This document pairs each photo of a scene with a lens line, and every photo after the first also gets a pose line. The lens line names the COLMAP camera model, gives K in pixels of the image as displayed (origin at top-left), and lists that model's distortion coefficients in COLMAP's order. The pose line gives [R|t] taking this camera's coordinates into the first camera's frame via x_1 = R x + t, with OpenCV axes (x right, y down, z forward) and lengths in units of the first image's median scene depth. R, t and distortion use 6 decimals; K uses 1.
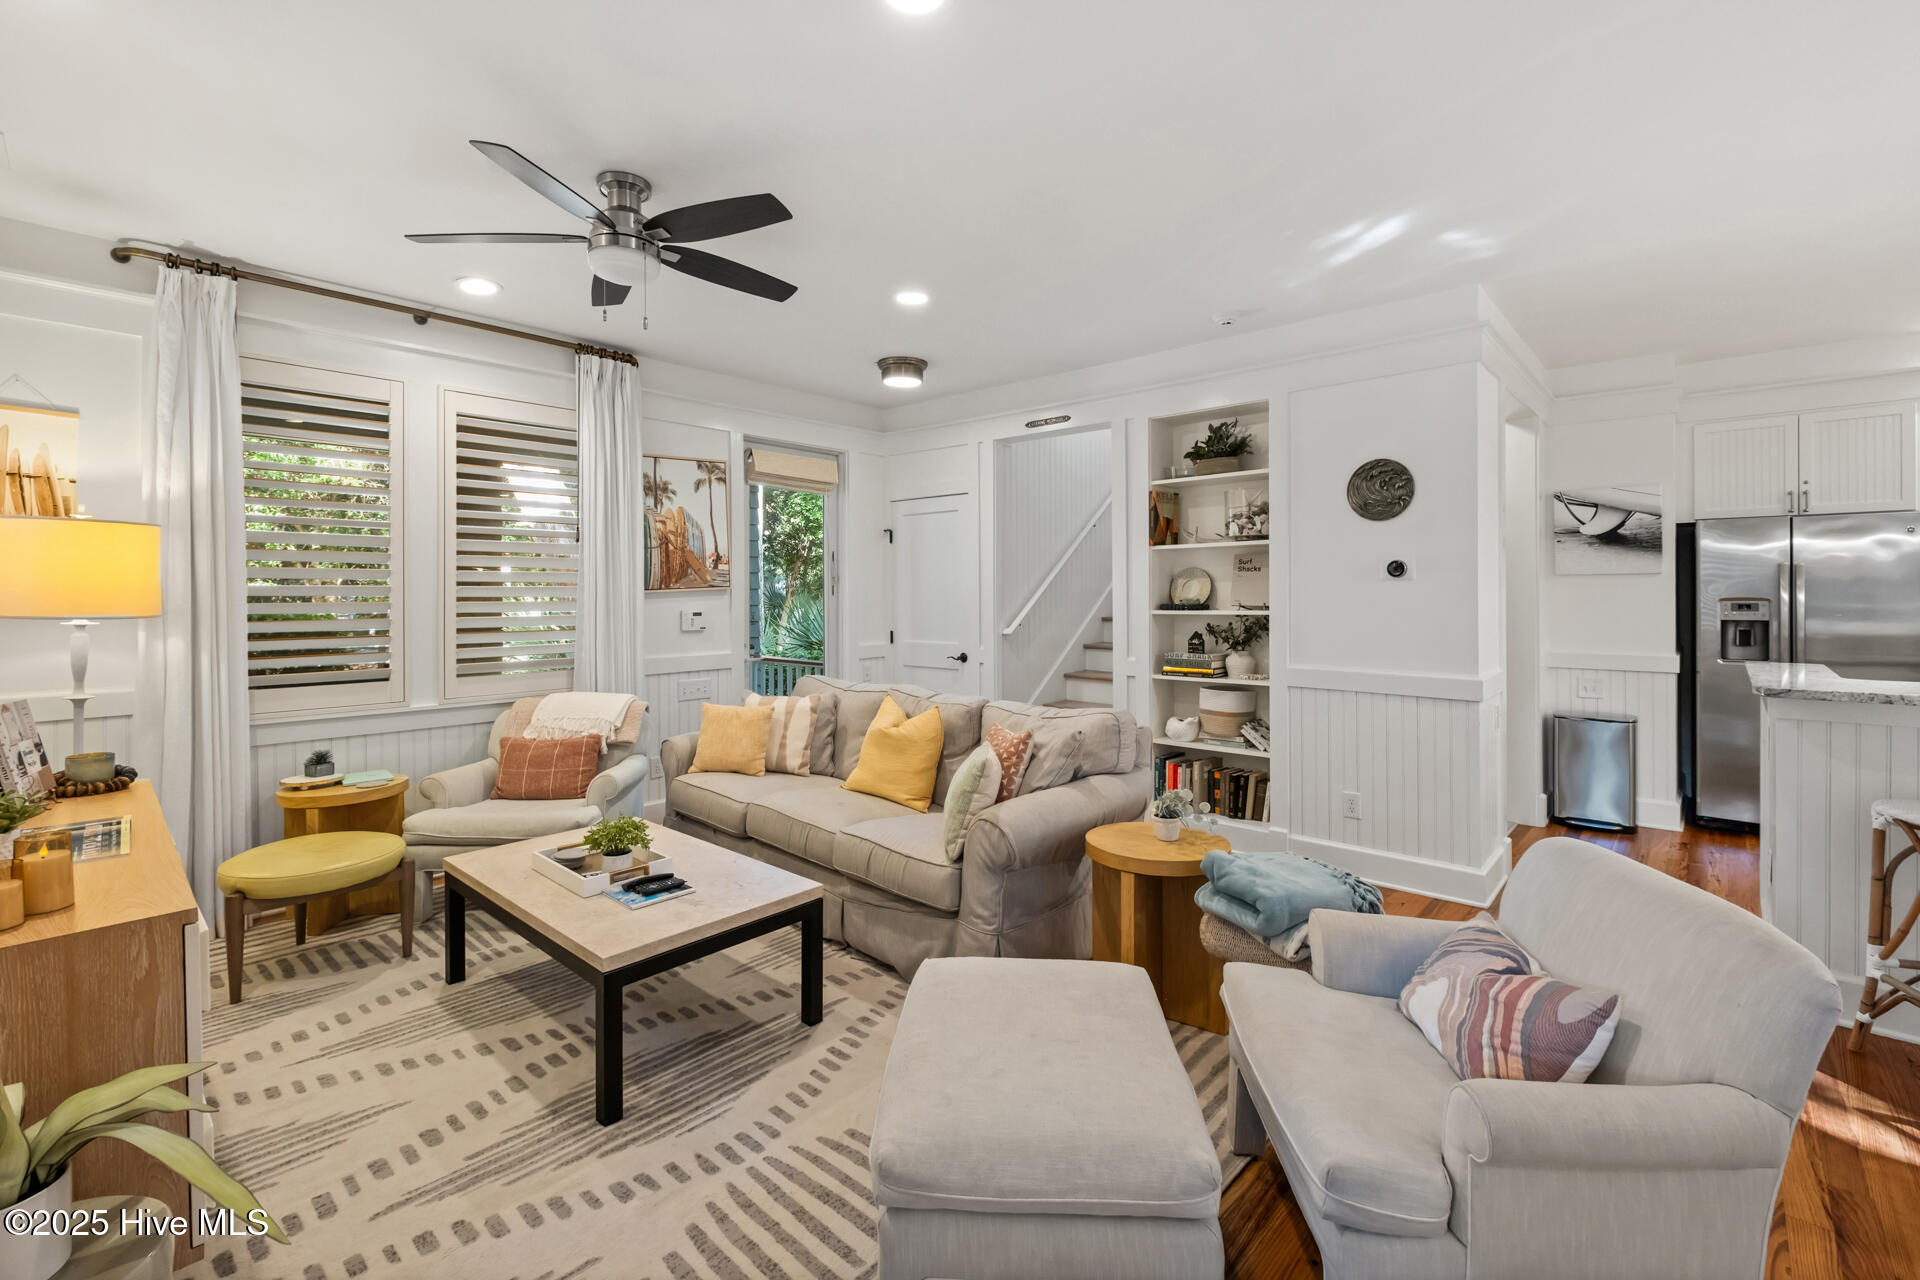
lens RADIAL K [[842.5, 0, 965.3], [0, 842.5, 598.0], [0, 0, 1]] dist [0.004300, 0.000191]
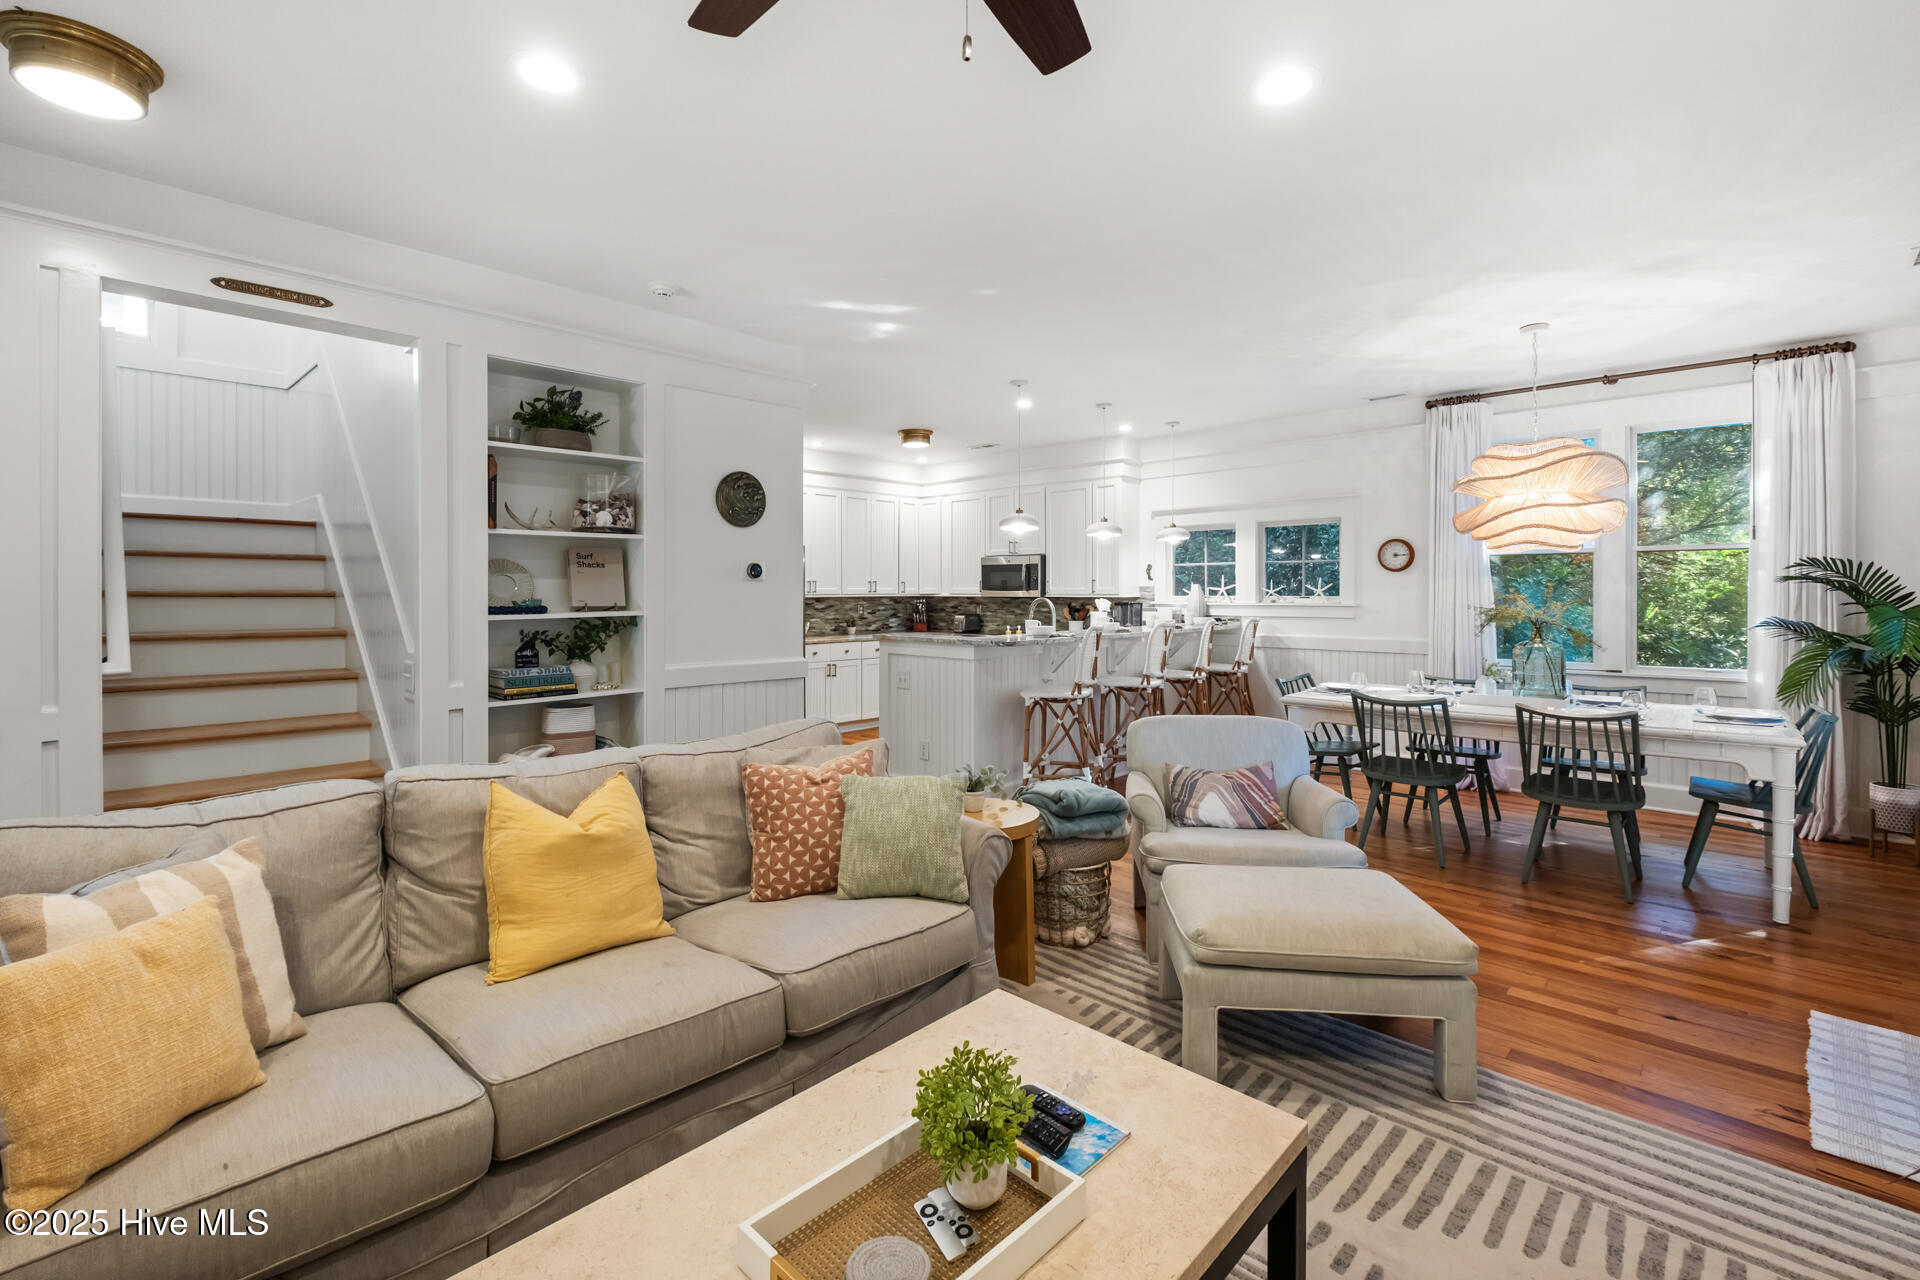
lens RADIAL K [[842.5, 0, 965.3], [0, 842.5, 598.0], [0, 0, 1]] dist [0.004300, 0.000191]
pose [[0.012951, -0.000906, 0.999916, -0.526749], [0.001661, 0.999998, 0.000885, 0.000518], [-0.999915, 0.001649, 0.012953, 0.597565]]
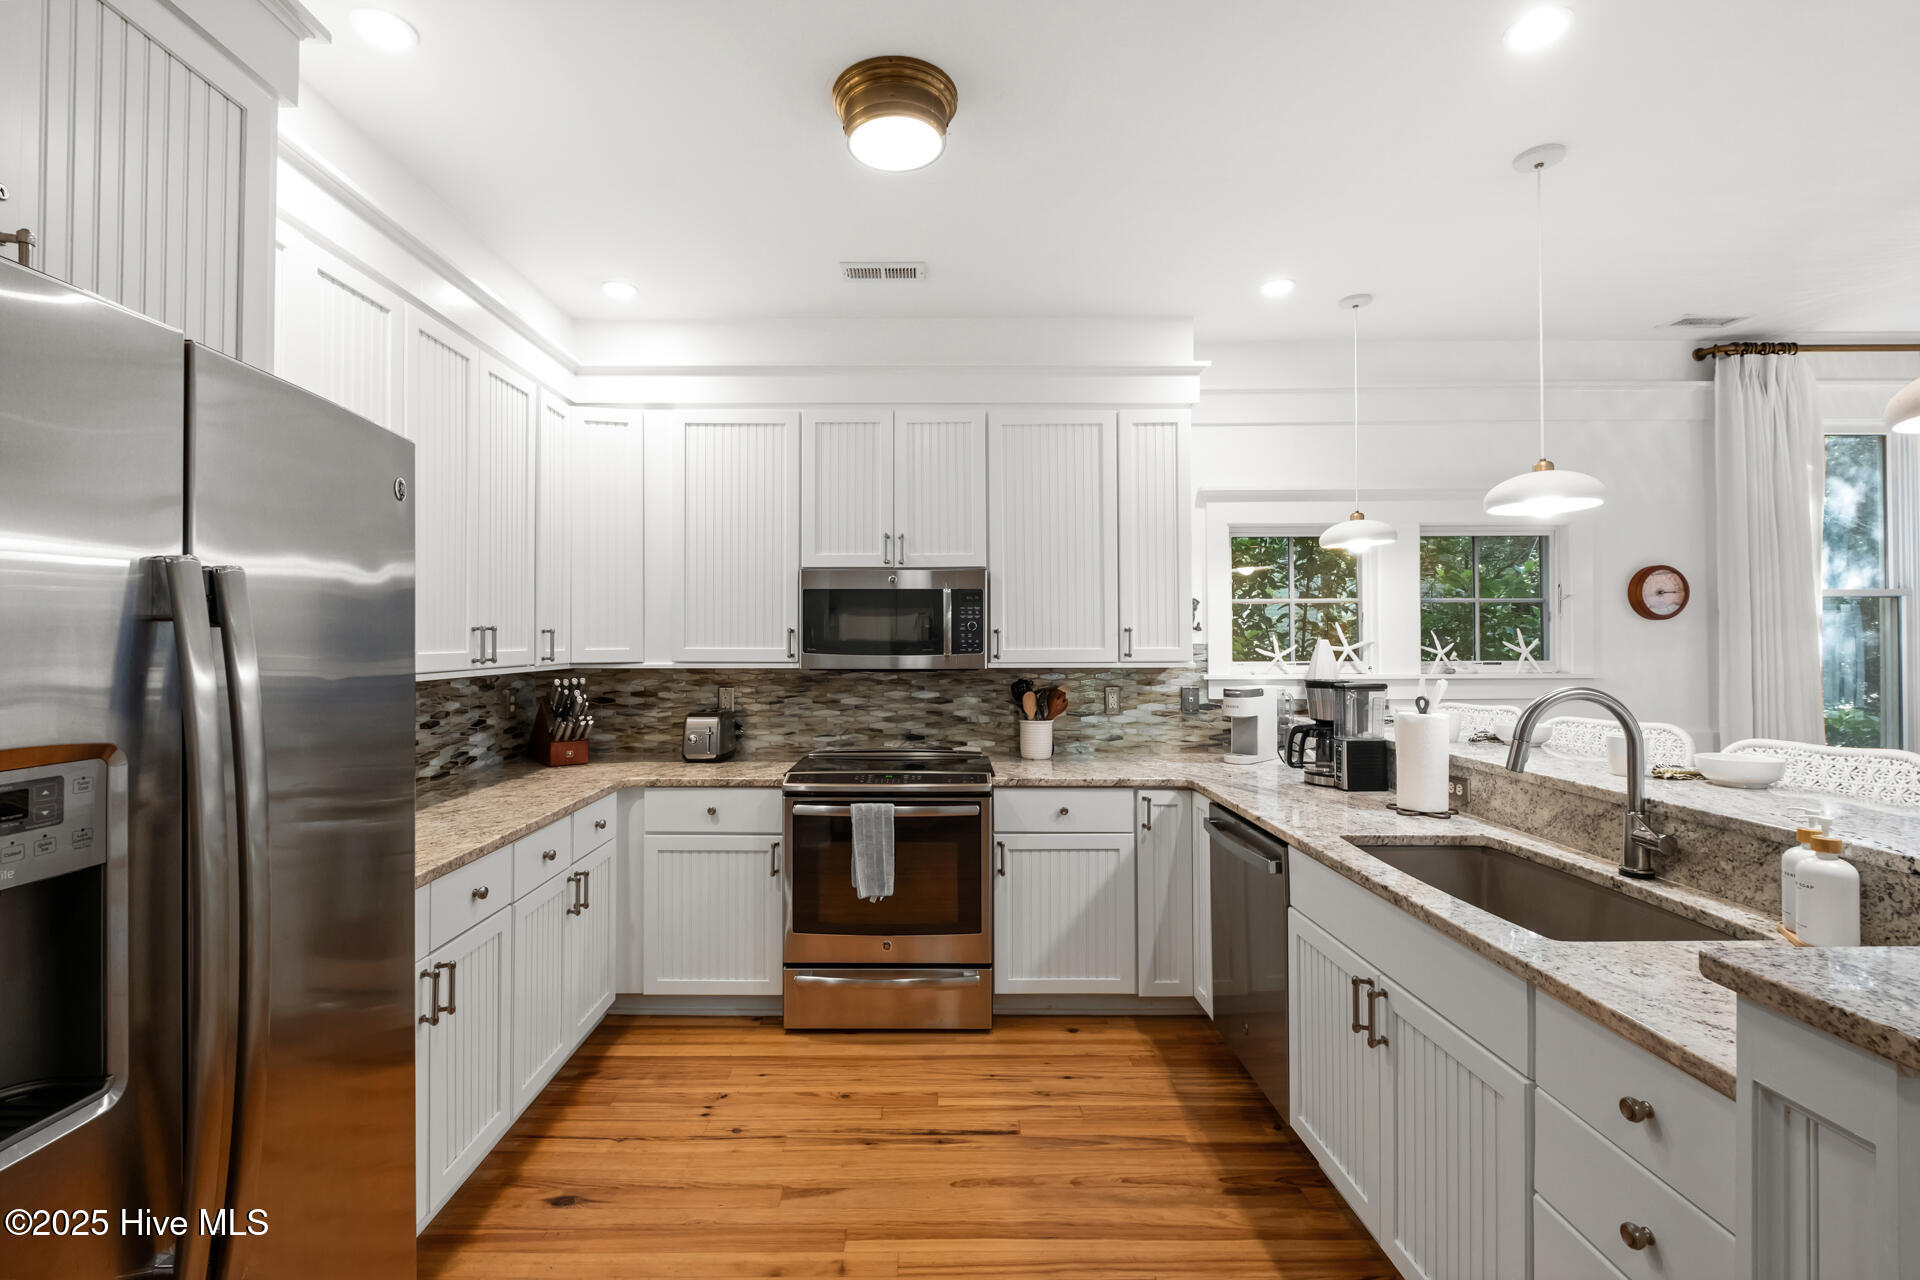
lens RADIAL K [[864.5, 0, 975.1], [0, 864.5, 636.1], [0, 0, 1]] dist [-0.000419, -0.000139]
pose [[-0.673730, 0.011684, 0.738885, 0.641761], [0.008092, 0.999932, -0.008434, -0.021560], [-0.738933, 0.000297, -0.673779, 0.970549]]
